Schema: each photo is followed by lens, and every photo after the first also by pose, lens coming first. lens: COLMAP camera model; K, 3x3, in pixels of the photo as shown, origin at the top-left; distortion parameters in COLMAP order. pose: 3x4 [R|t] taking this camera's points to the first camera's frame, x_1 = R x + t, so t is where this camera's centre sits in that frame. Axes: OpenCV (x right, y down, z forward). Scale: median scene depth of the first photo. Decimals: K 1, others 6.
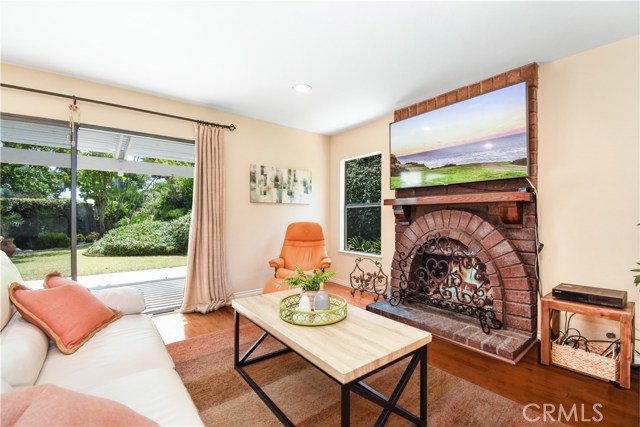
lens RADIAL K [[286.7, 0, 318.4], [0, 286.7, 214.4], [0, 0, 1]] dist [-0.006271, -0.002036]
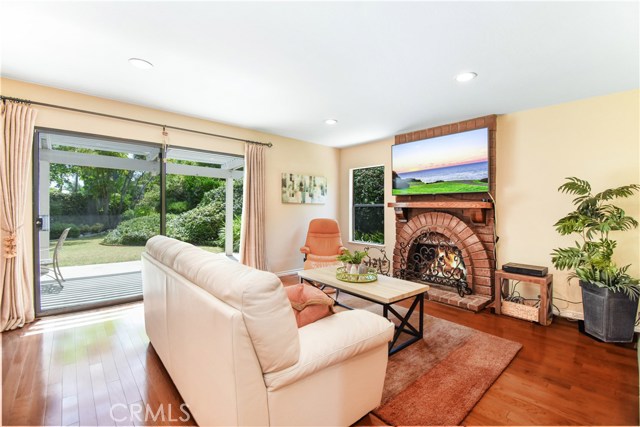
lens RADIAL K [[286.7, 0, 312.0], [0, 286.7, 198.6], [0, 0, 1]] dist [-0.006271, -0.002036]
pose [[0.999576, 0.014414, 0.025289, -0.152701], [-0.013617, 0.999415, -0.031387, -0.024143], [-0.025727, 0.031029, 0.999187, -0.314153]]
